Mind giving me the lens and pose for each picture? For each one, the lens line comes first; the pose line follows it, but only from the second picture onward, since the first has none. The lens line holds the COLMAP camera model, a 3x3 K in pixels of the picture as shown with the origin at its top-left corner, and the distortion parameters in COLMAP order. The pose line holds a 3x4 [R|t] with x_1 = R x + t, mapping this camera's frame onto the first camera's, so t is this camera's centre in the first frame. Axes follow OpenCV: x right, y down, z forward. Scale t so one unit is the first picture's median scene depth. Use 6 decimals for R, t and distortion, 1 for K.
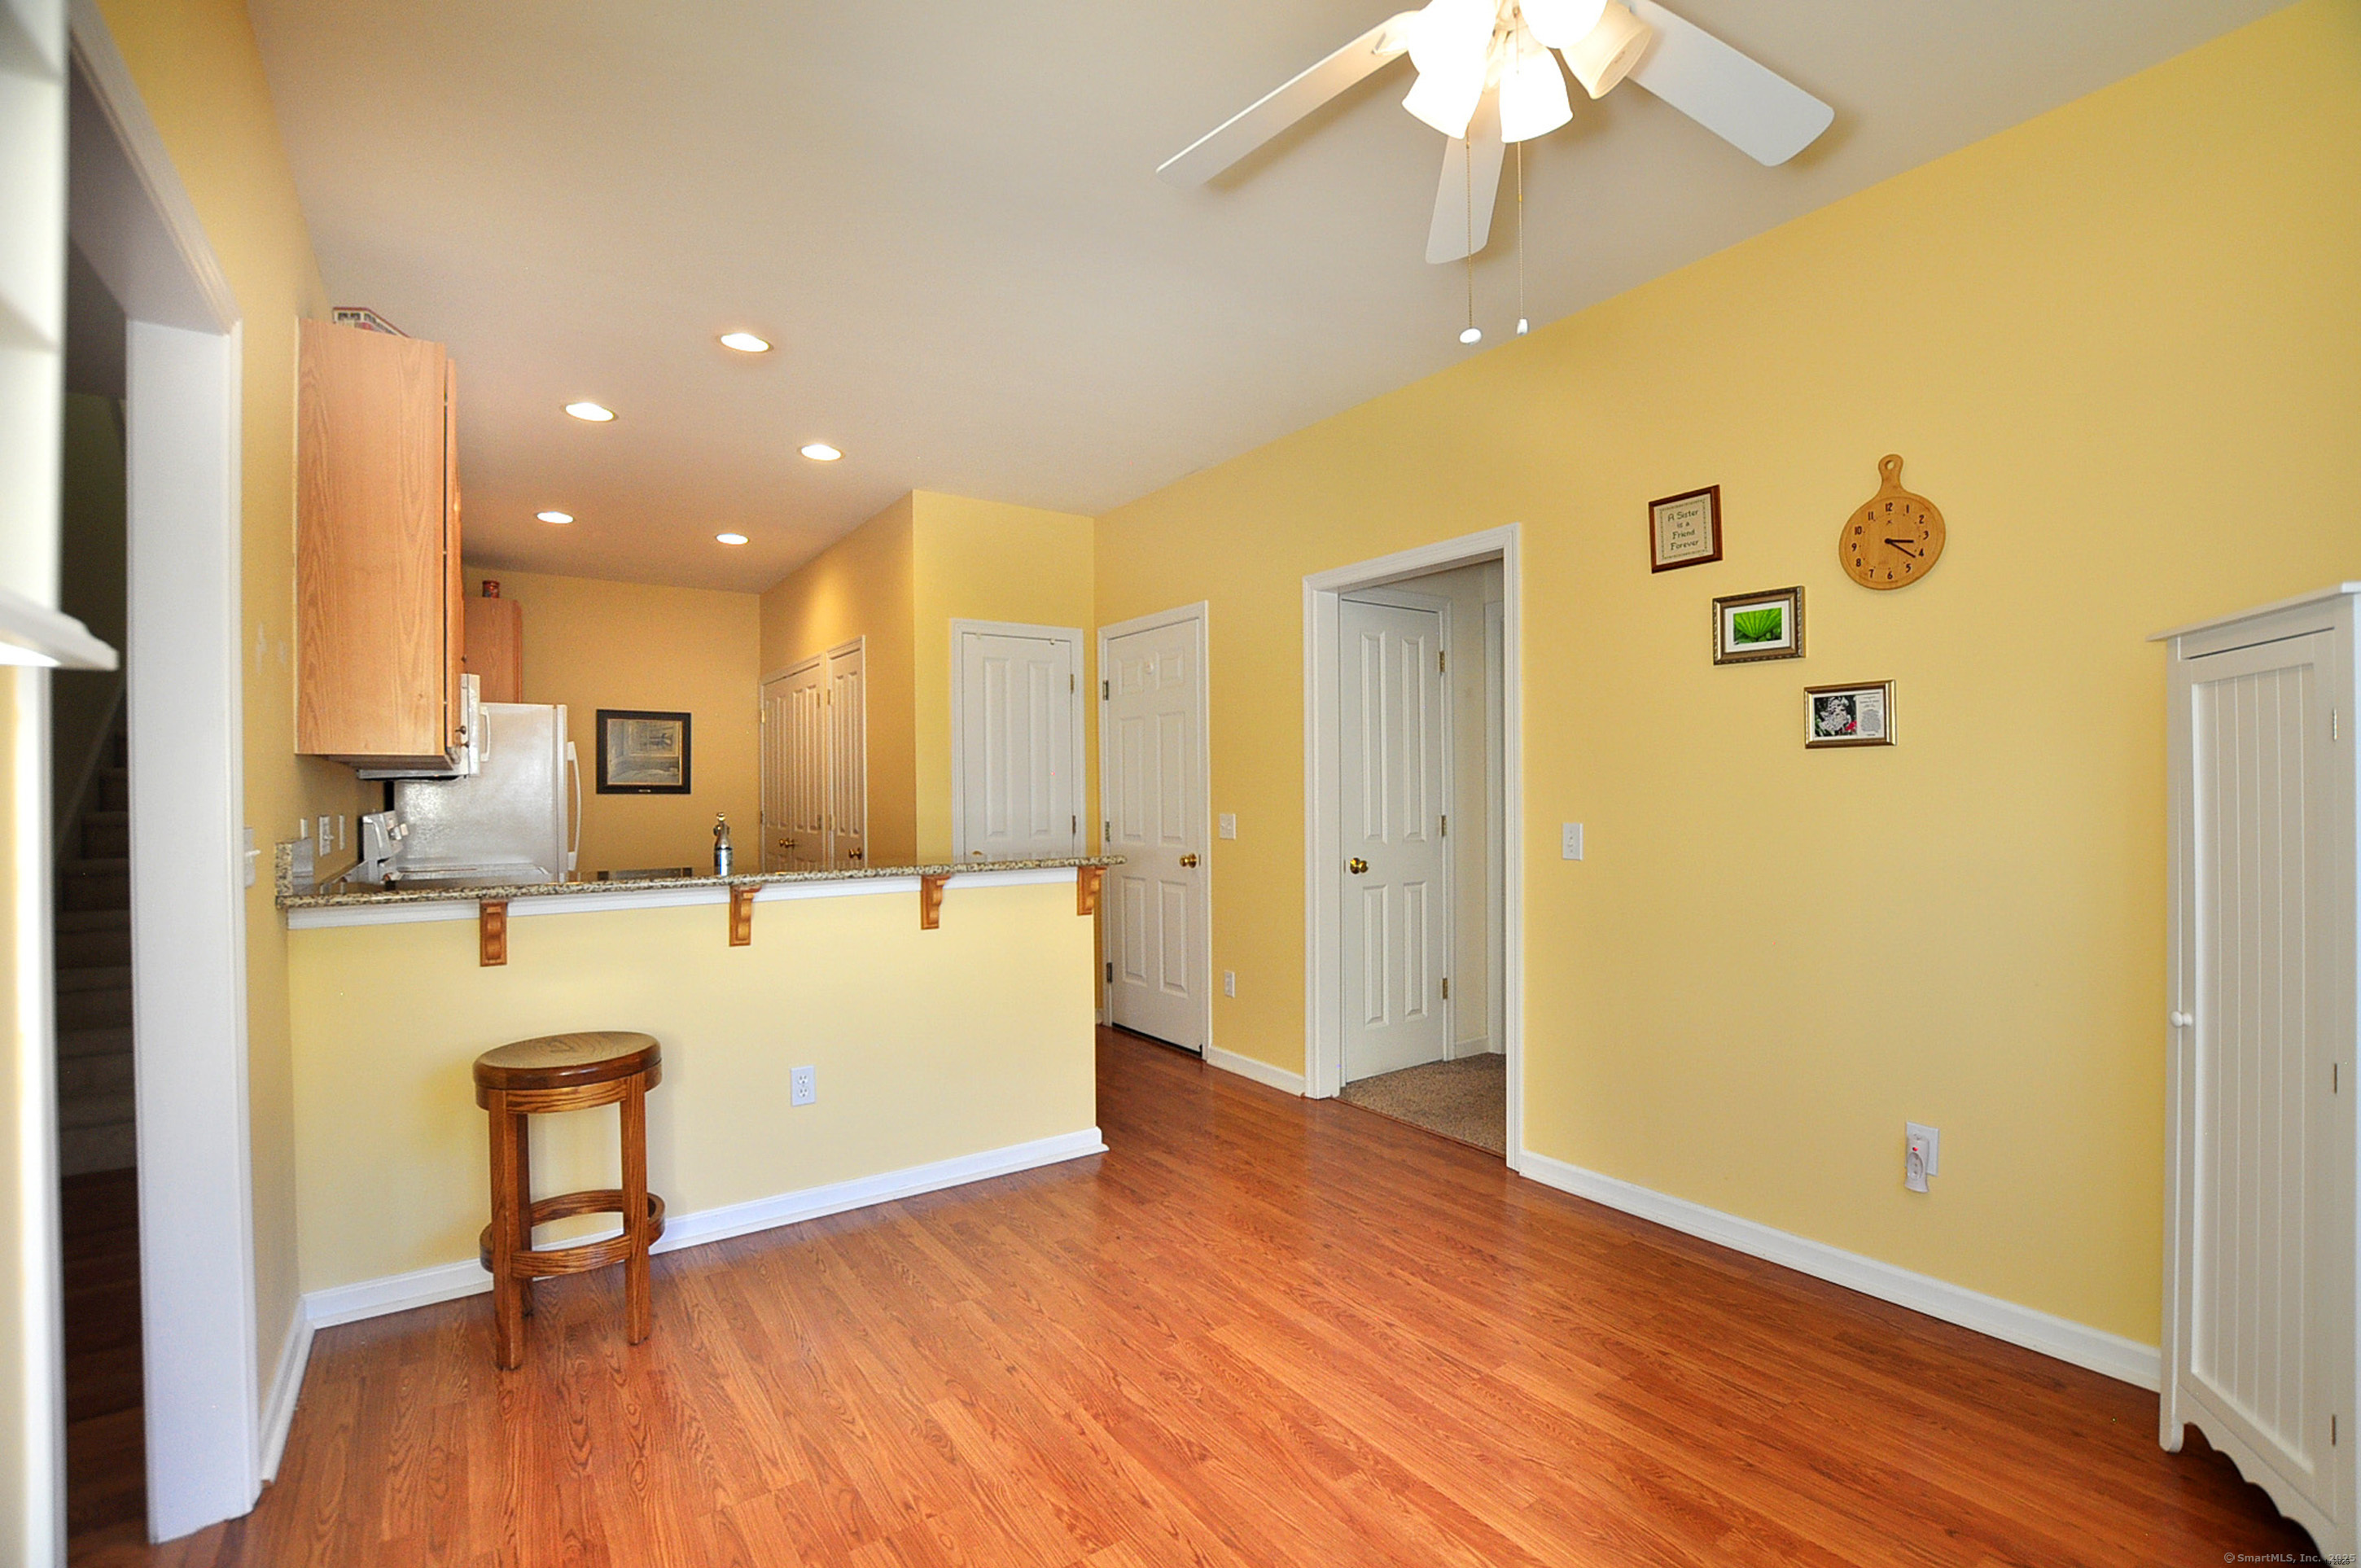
lens RADIAL K [[1038.9, 0, 1192.1], [0, 1038.9, 798.3], [0, 0, 1]] dist [-0.035116, 0.006080]
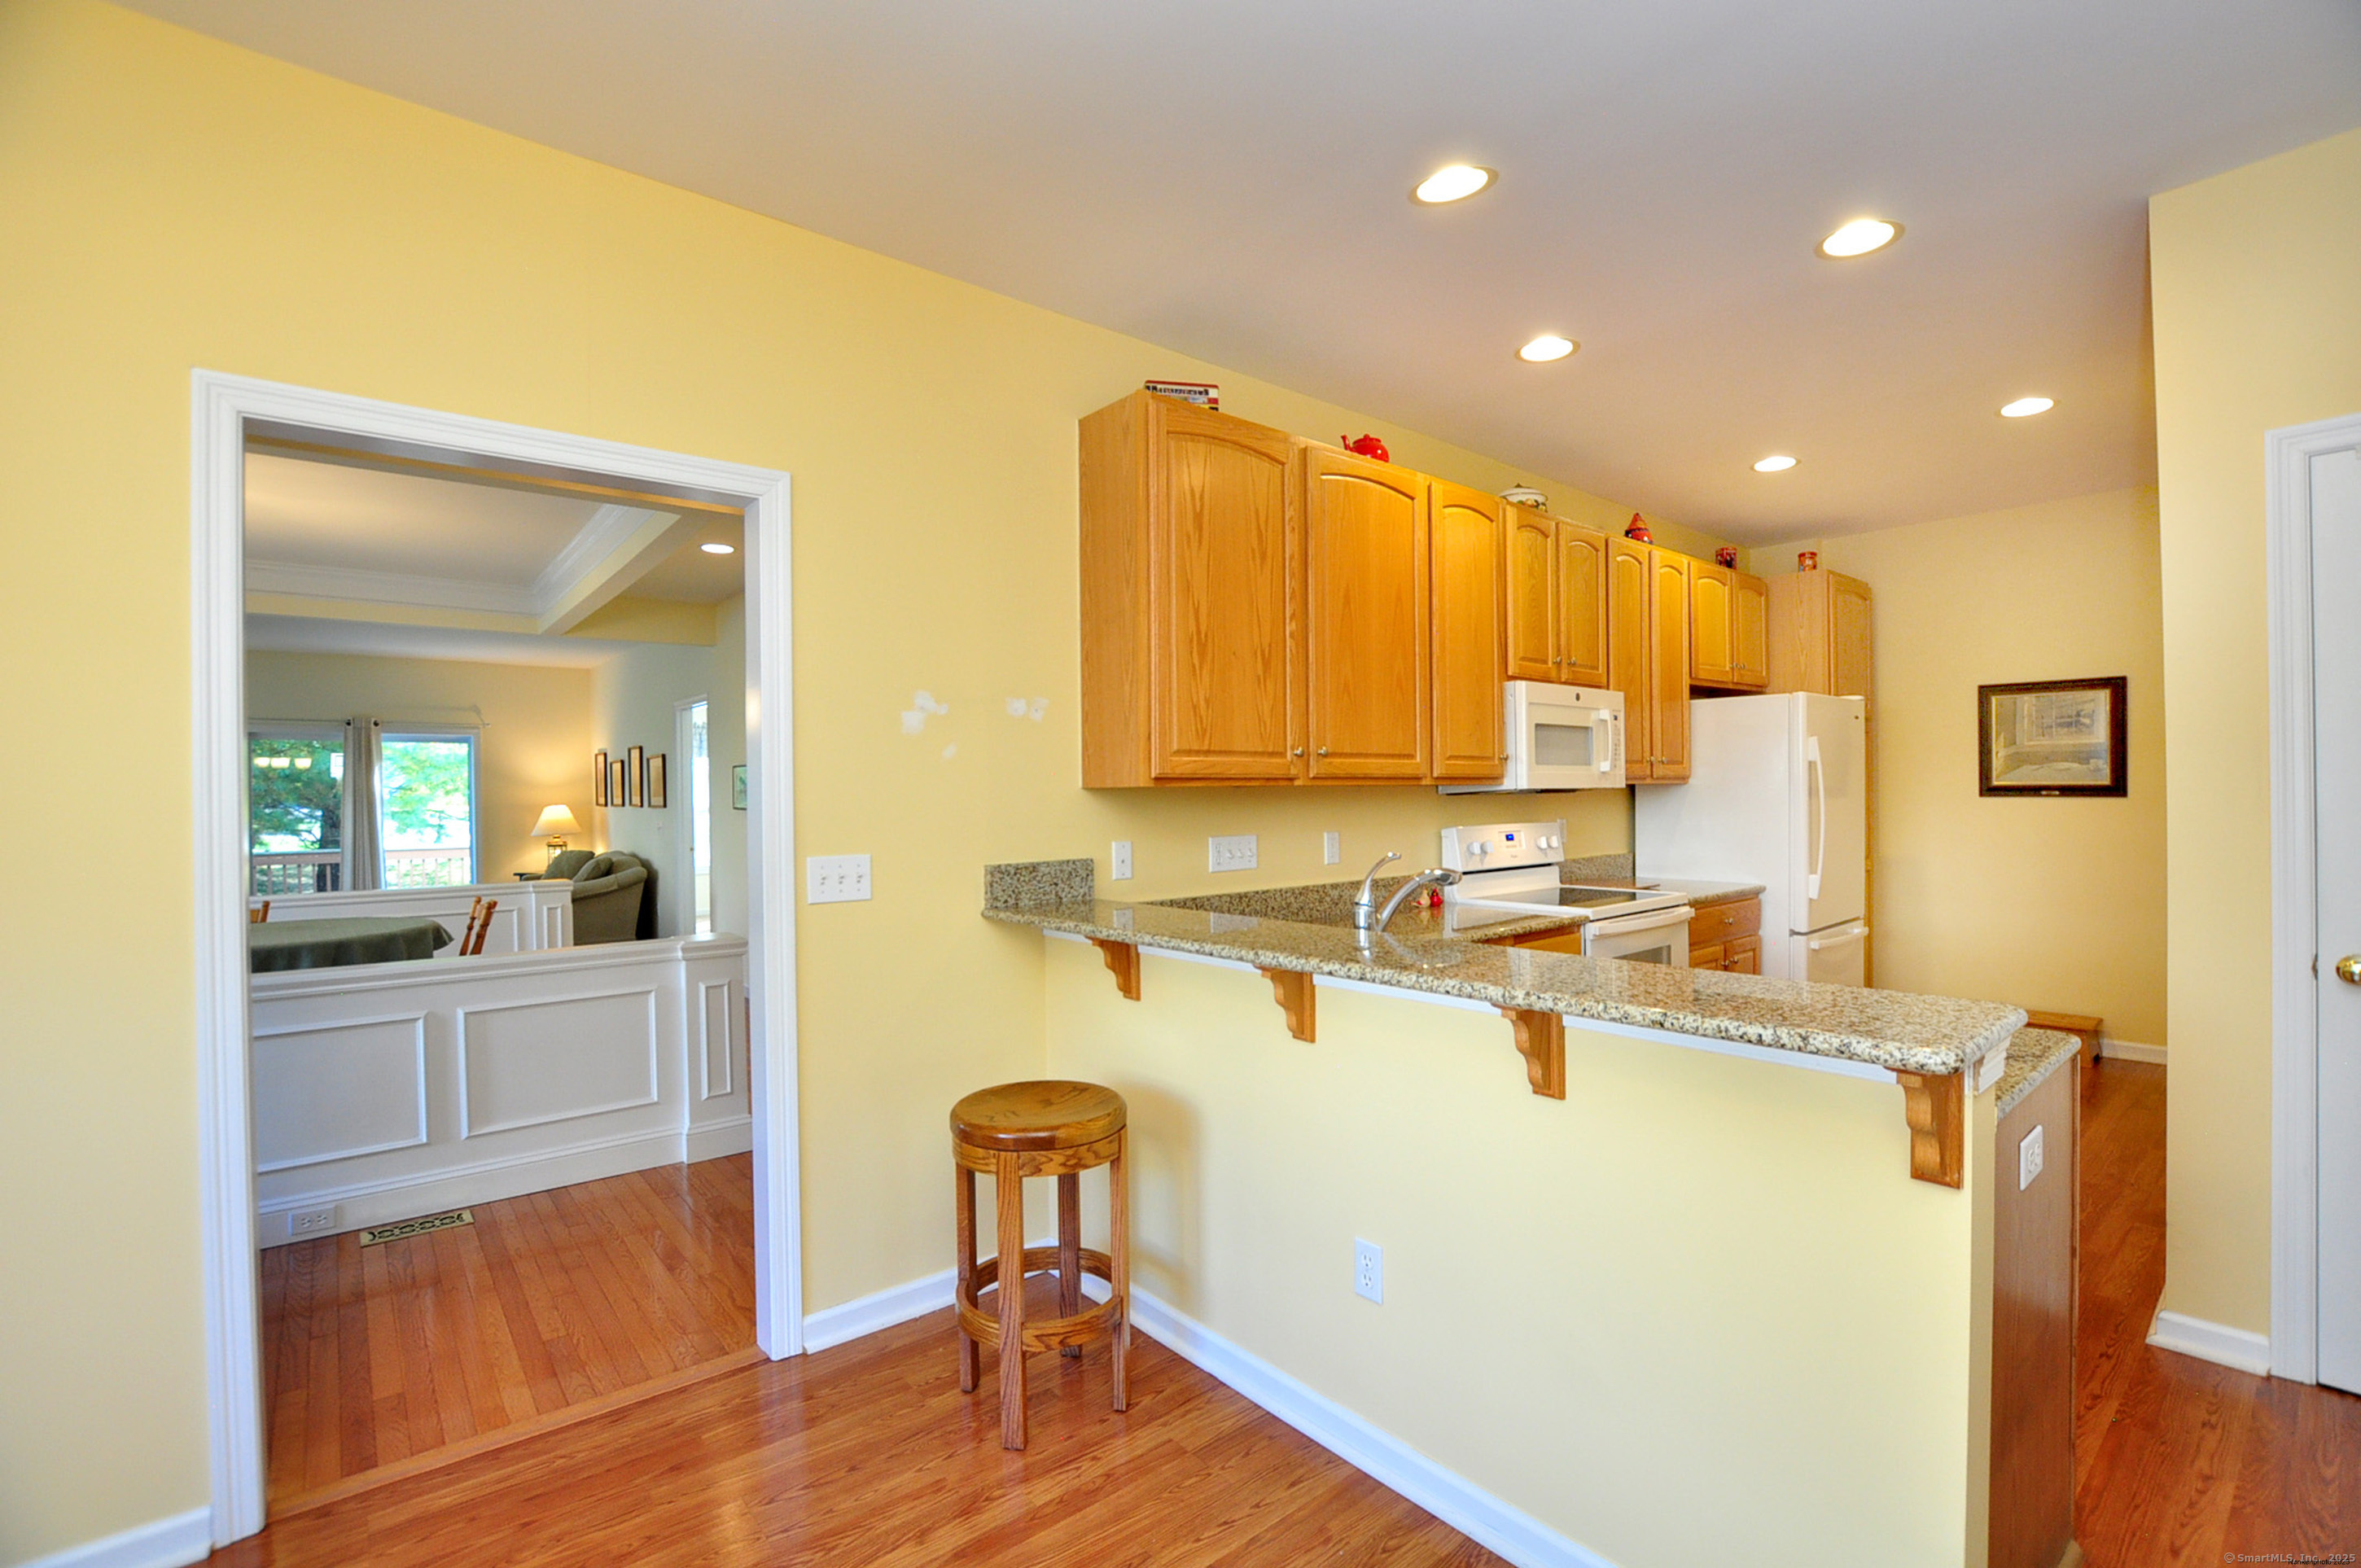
lens RADIAL K [[1038.9, 0, 1192.1], [0, 1038.9, 798.3], [0, 0, 1]] dist [-0.035116, 0.006080]
pose [[0.083418, 0.011394, -0.996449, 0.325702], [0.005938, 0.999911, 0.011930, -0.043025], [0.996497, -0.006912, 0.083343, 0.980795]]
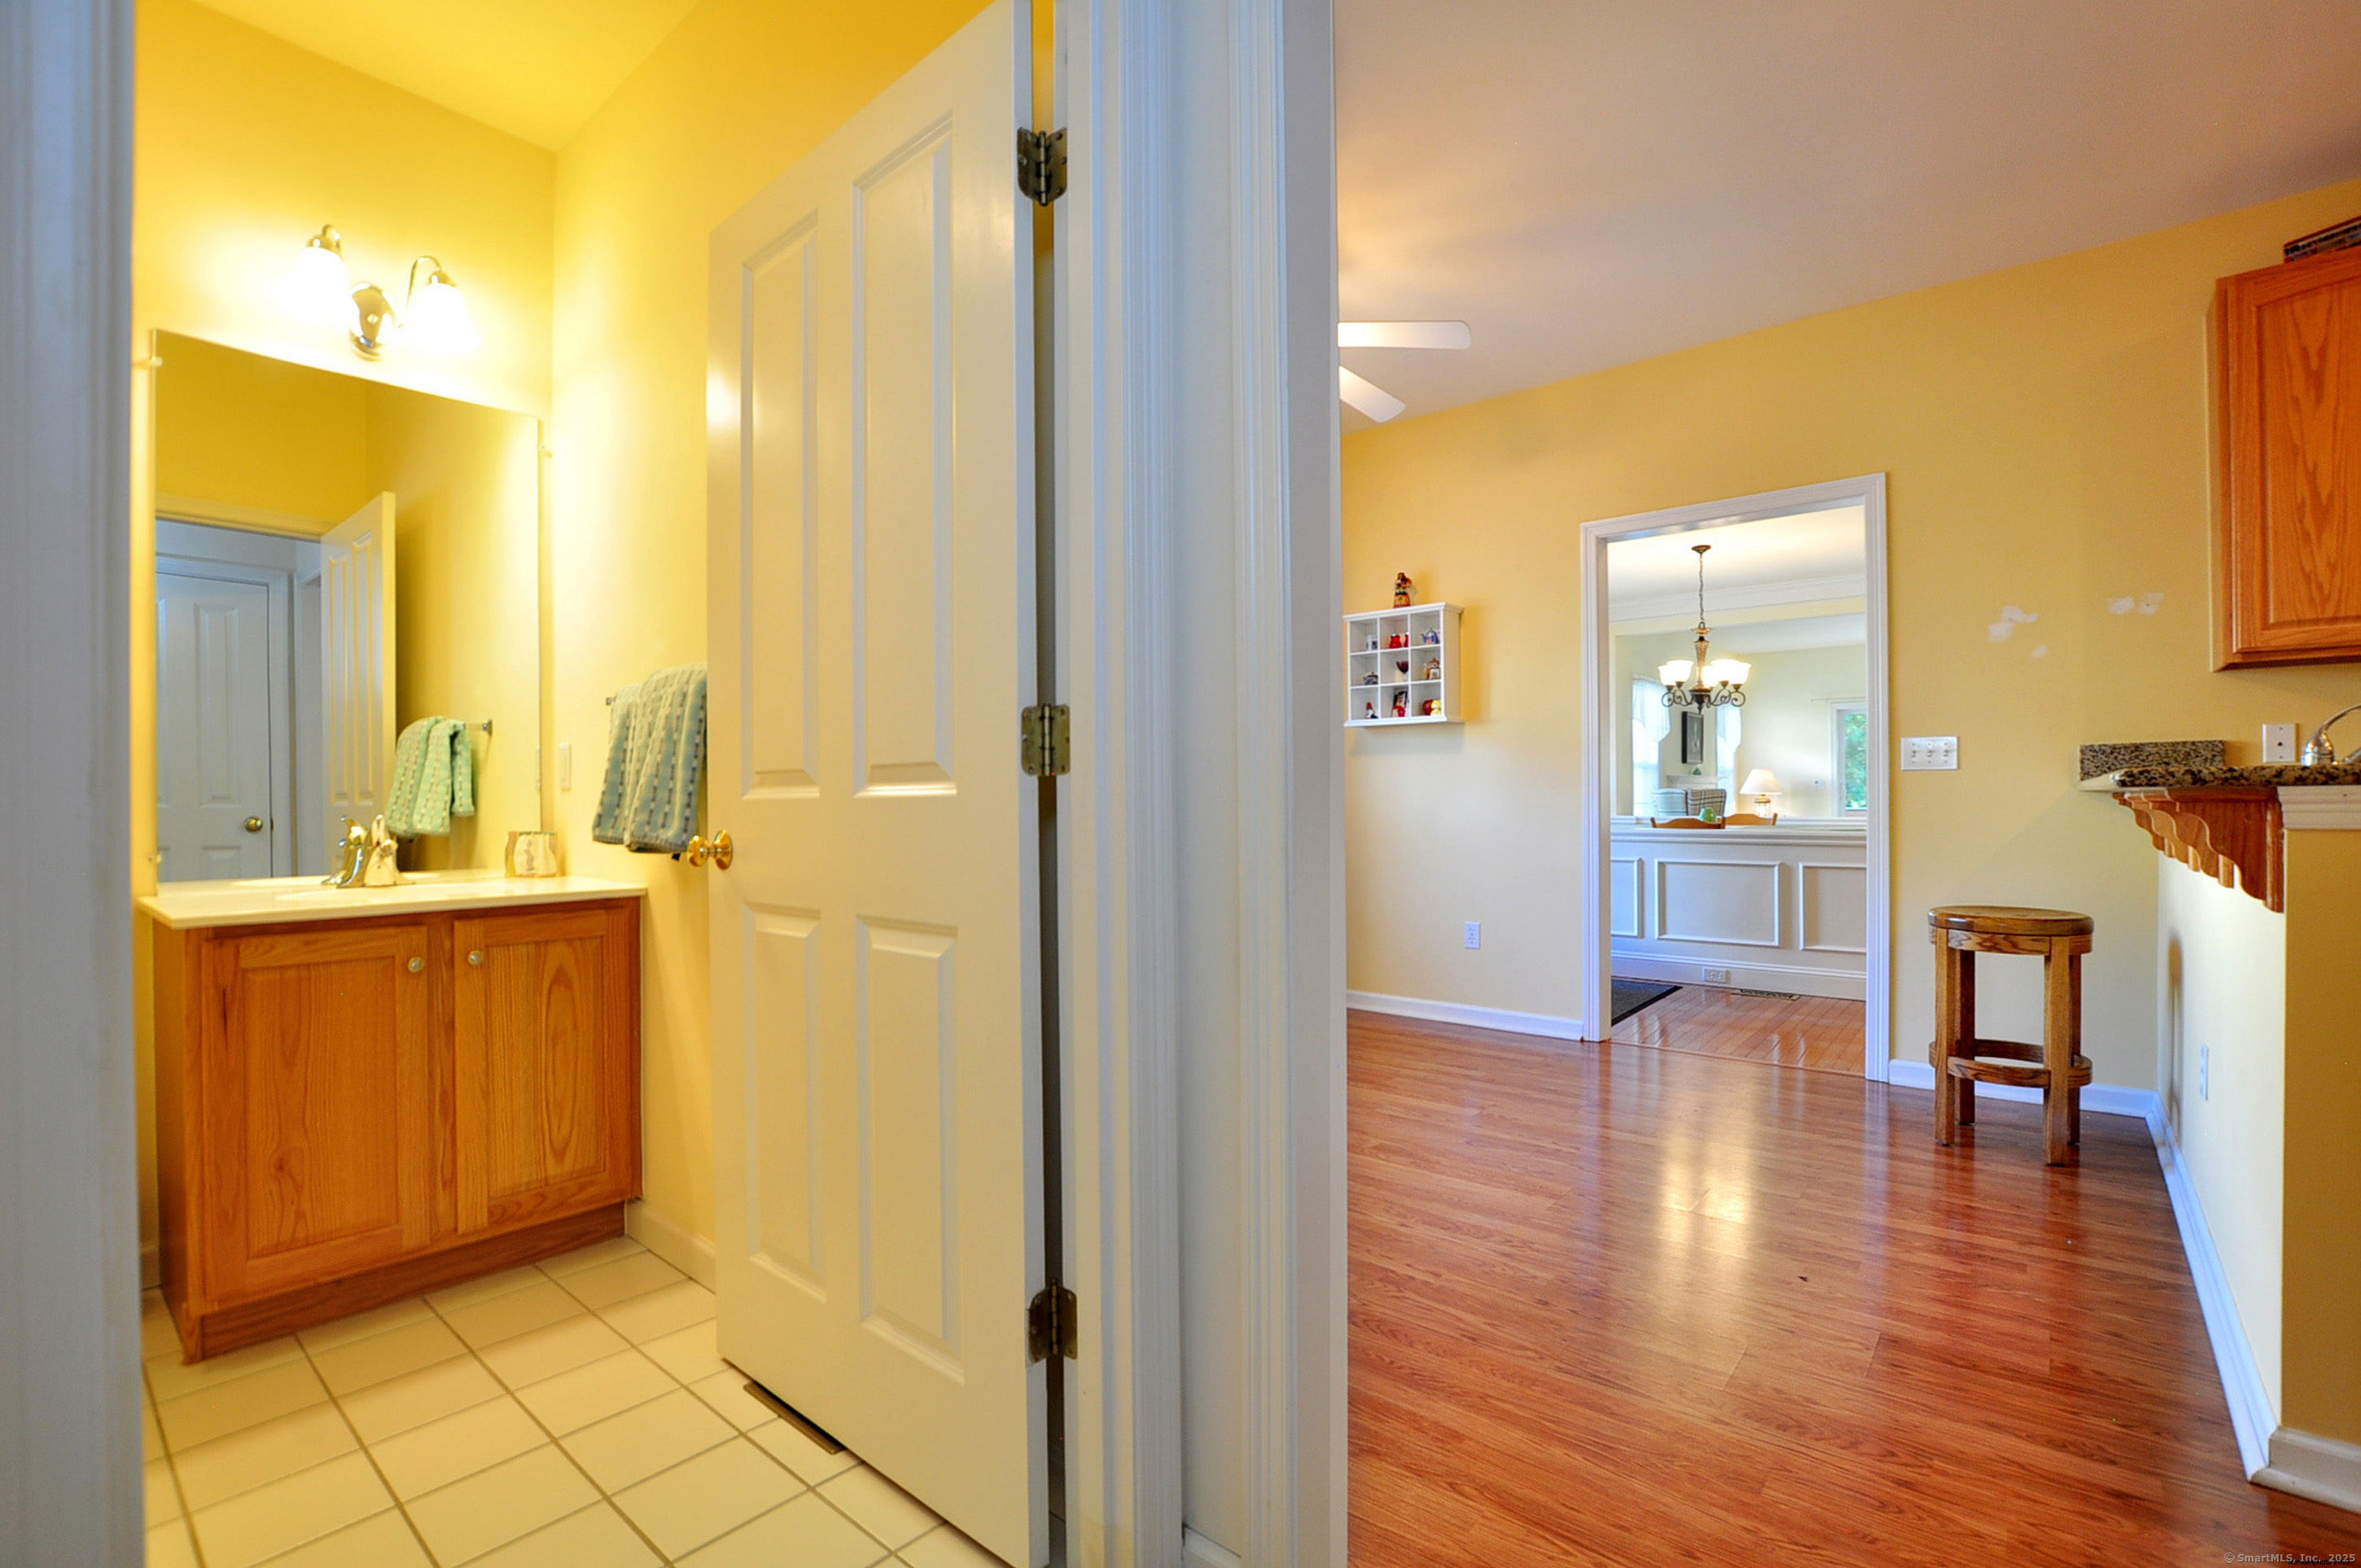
lens RADIAL K [[1038.9, 0, 1192.1], [0, 1038.9, 798.3], [0, 0, 1]] dist [-0.035116, 0.006080]
pose [[-0.966976, 0.015639, -0.254388, 0.595218], [0.014110, 0.999870, 0.007836, 0.078295], [0.254478, 0.003988, -0.967070, 1.781331]]
